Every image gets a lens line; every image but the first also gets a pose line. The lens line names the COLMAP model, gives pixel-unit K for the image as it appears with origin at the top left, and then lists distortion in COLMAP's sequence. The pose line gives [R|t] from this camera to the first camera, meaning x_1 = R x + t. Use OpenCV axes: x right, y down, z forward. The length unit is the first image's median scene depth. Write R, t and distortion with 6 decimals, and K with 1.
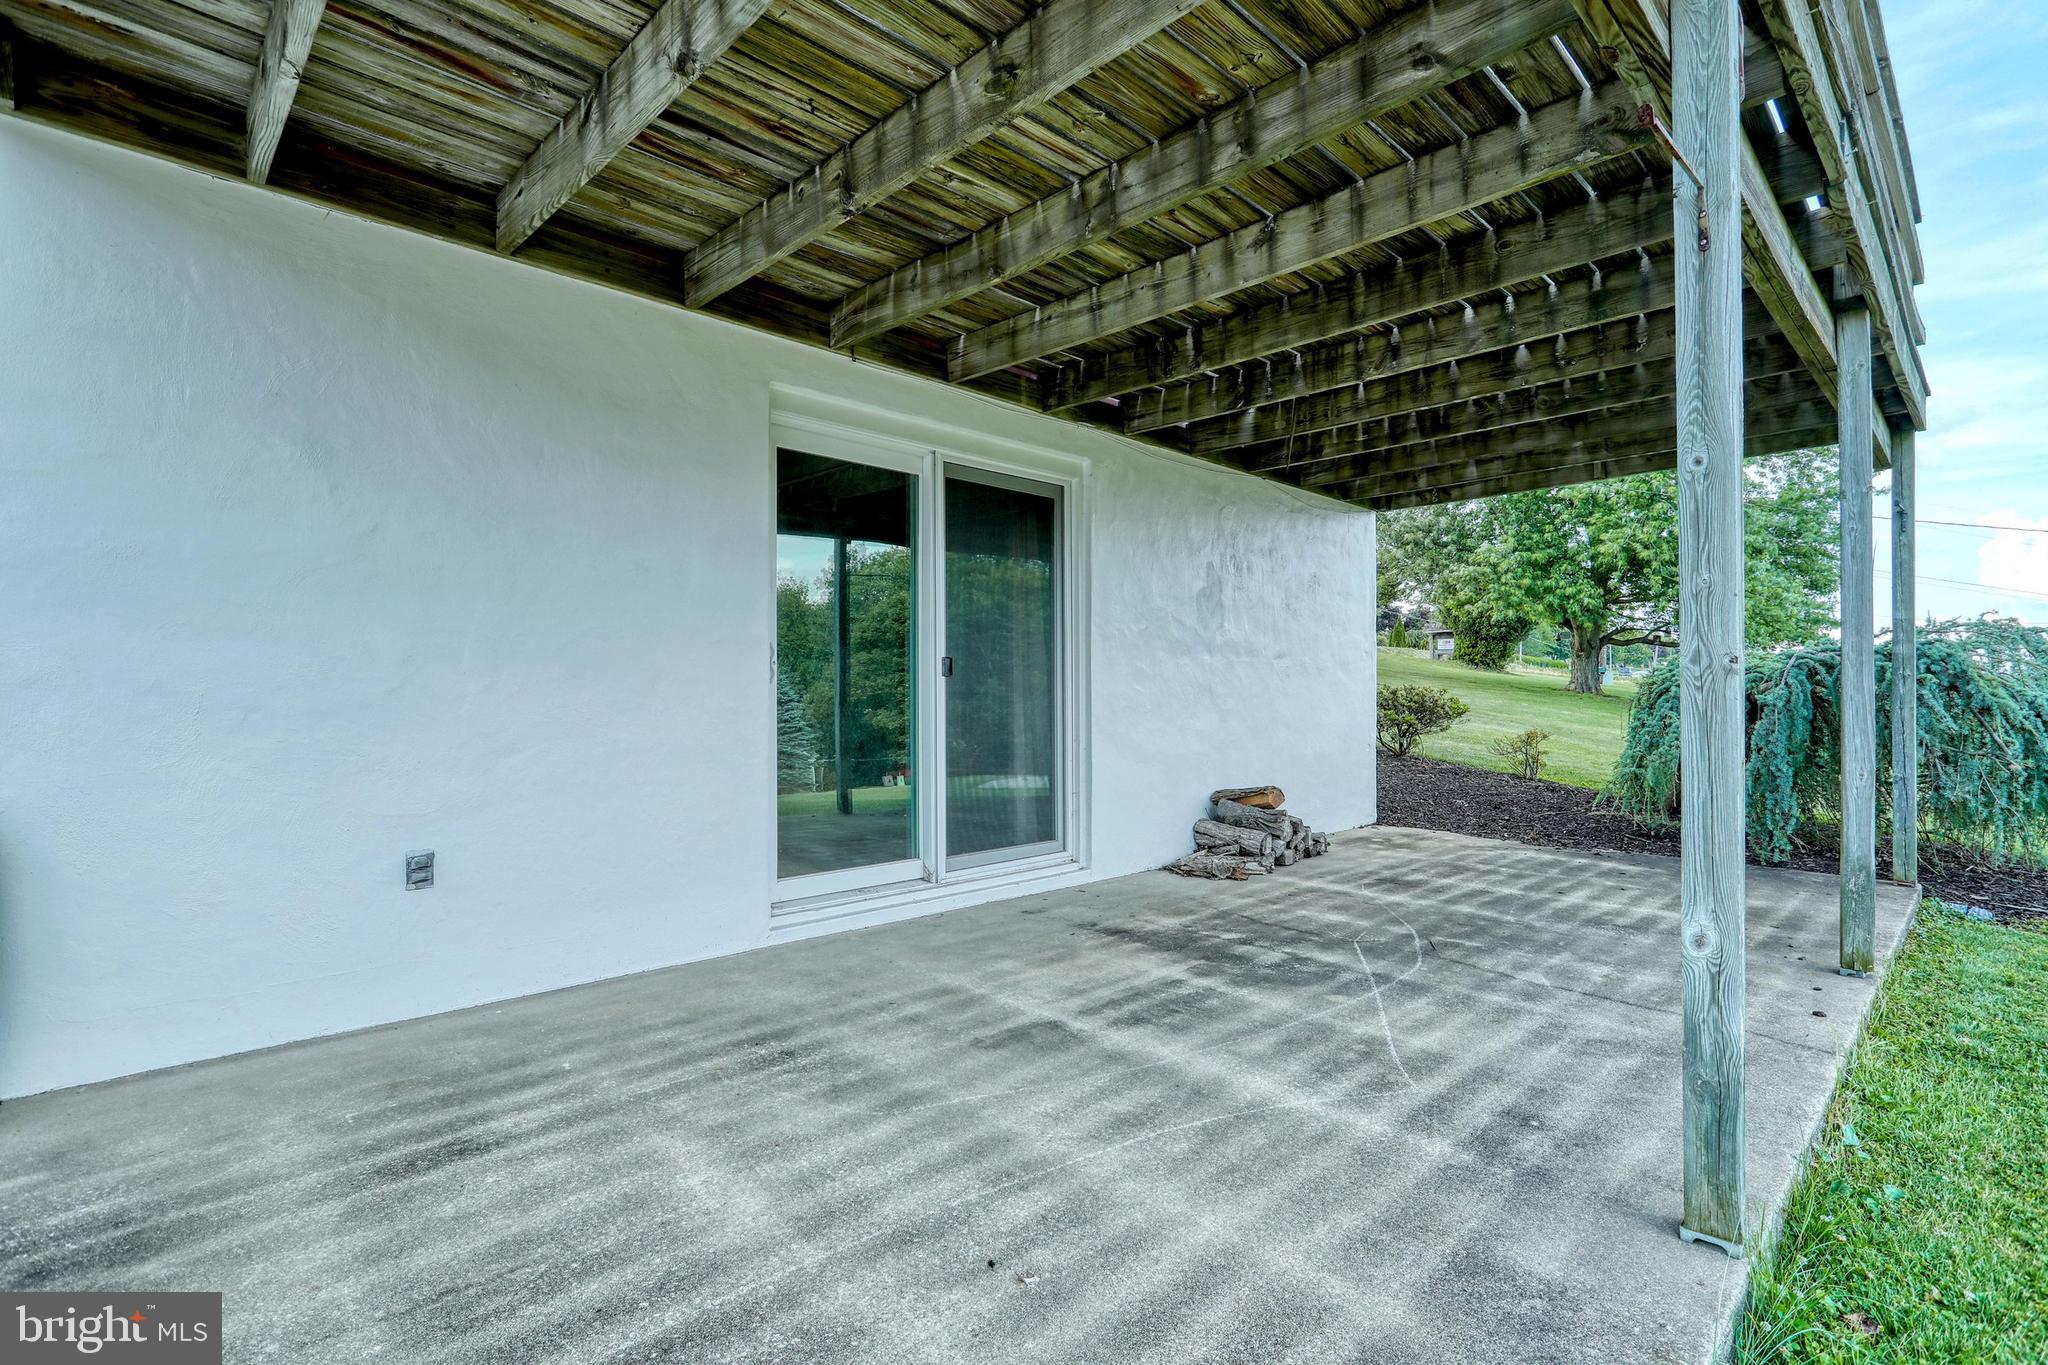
lens RADIAL K [[977.2, 0, 1028.7], [0, 977.2, 683.2], [0, 0, 1]] dist [-0.001969, 0.001733]
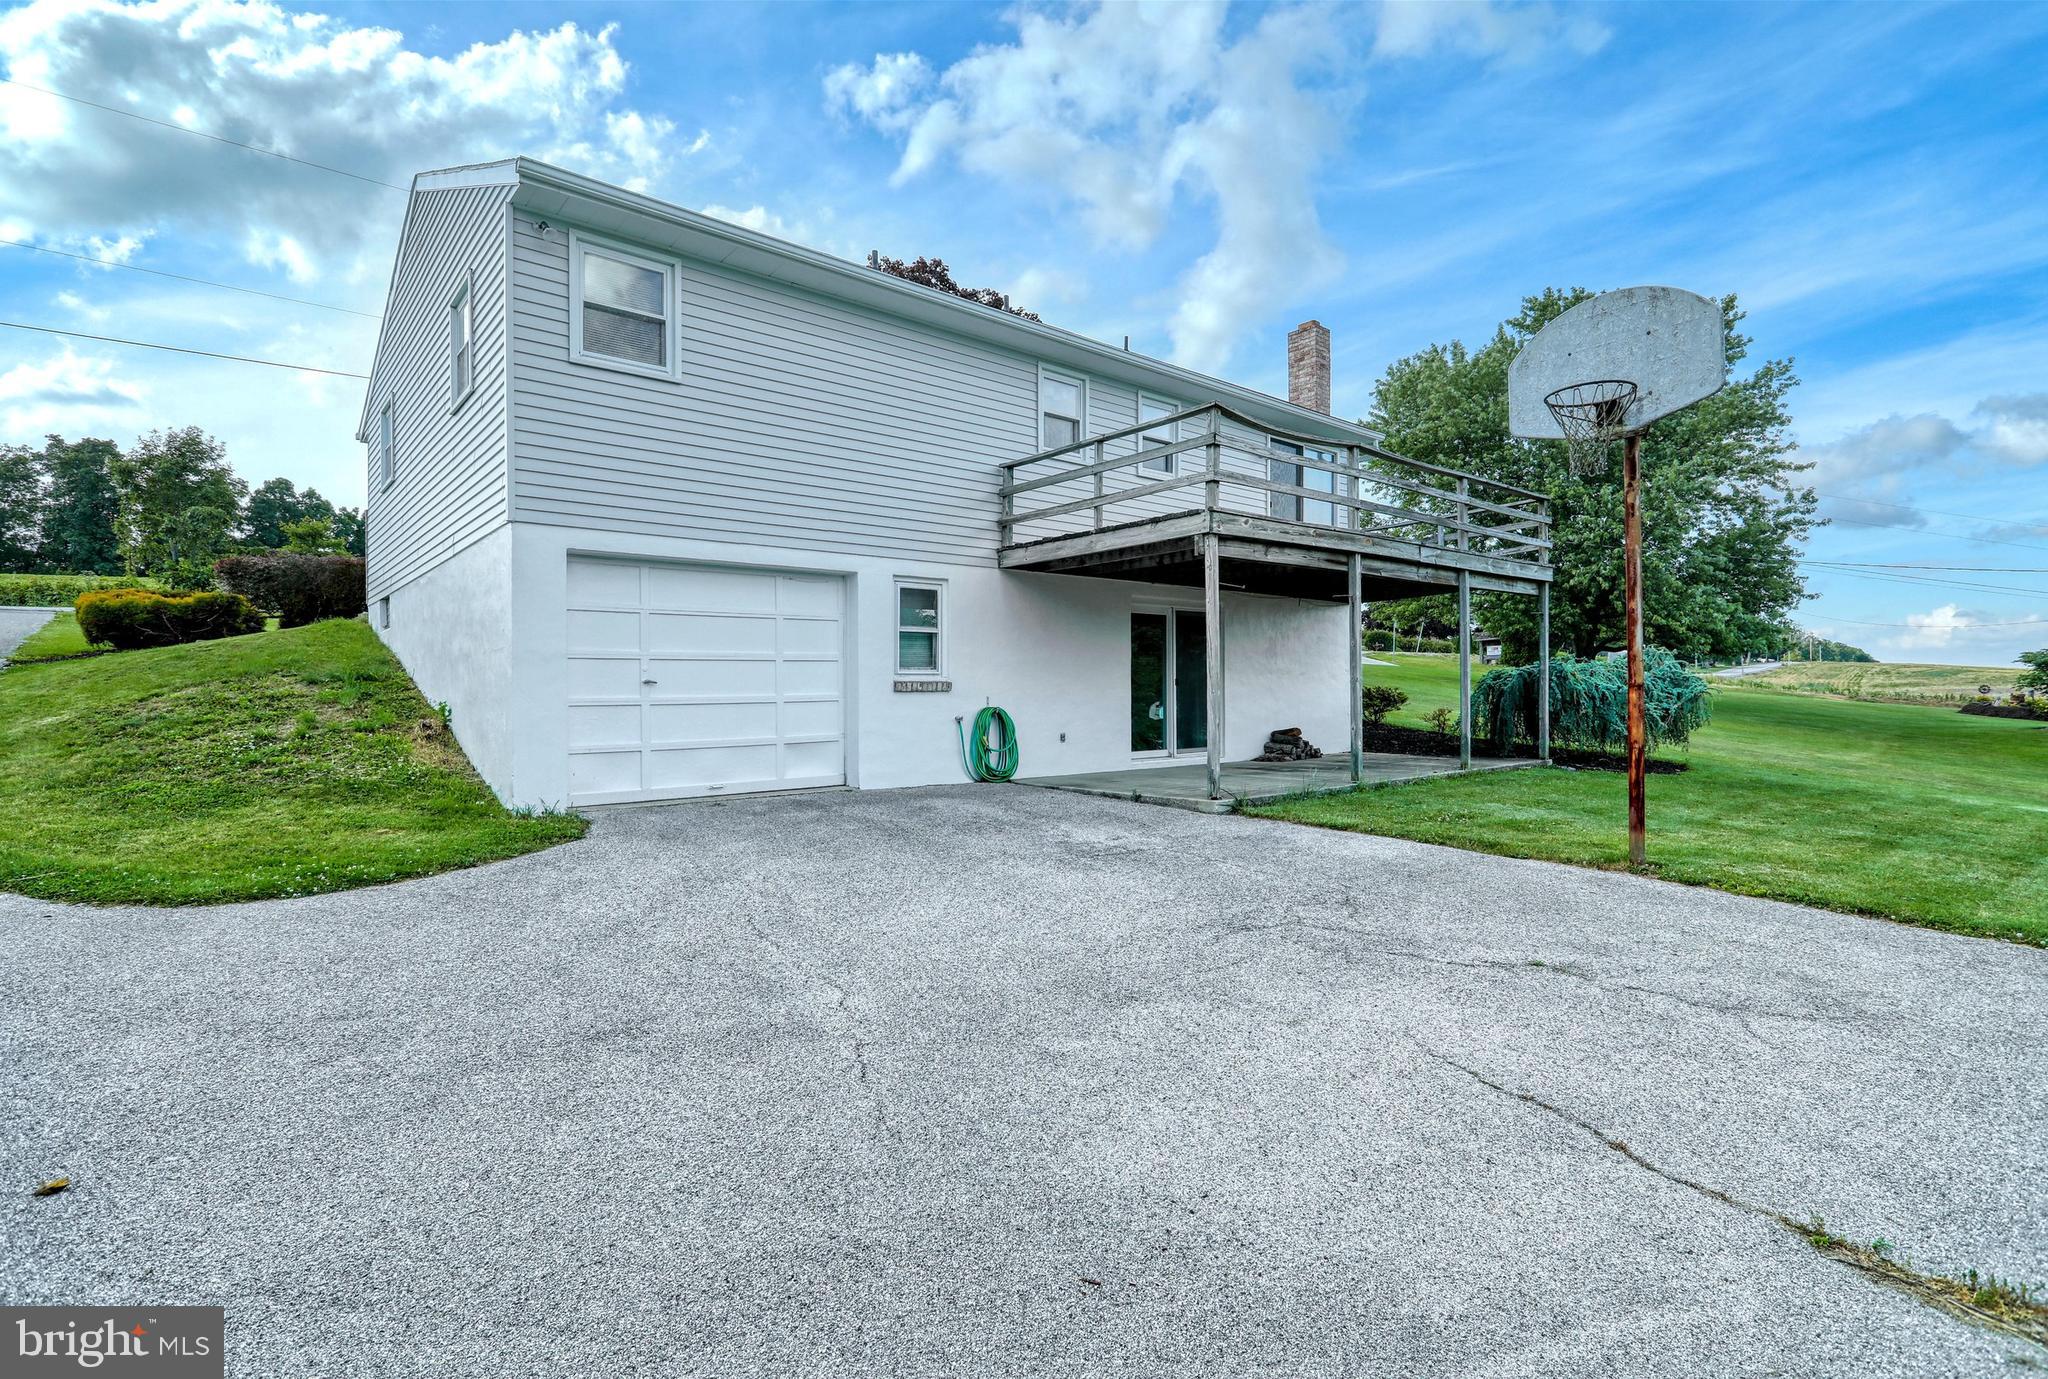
lens RADIAL K [[977.2, 0, 1030.0], [0, 977.2, 690.6], [0, 0, 1]] dist [-0.001969, 0.001733]
pose [[0.995706, -0.006601, -0.092335, -0.193730], [0.007179, 0.999957, 0.005928, -0.009122], [0.092292, -0.006565, 0.995710, -1.524795]]
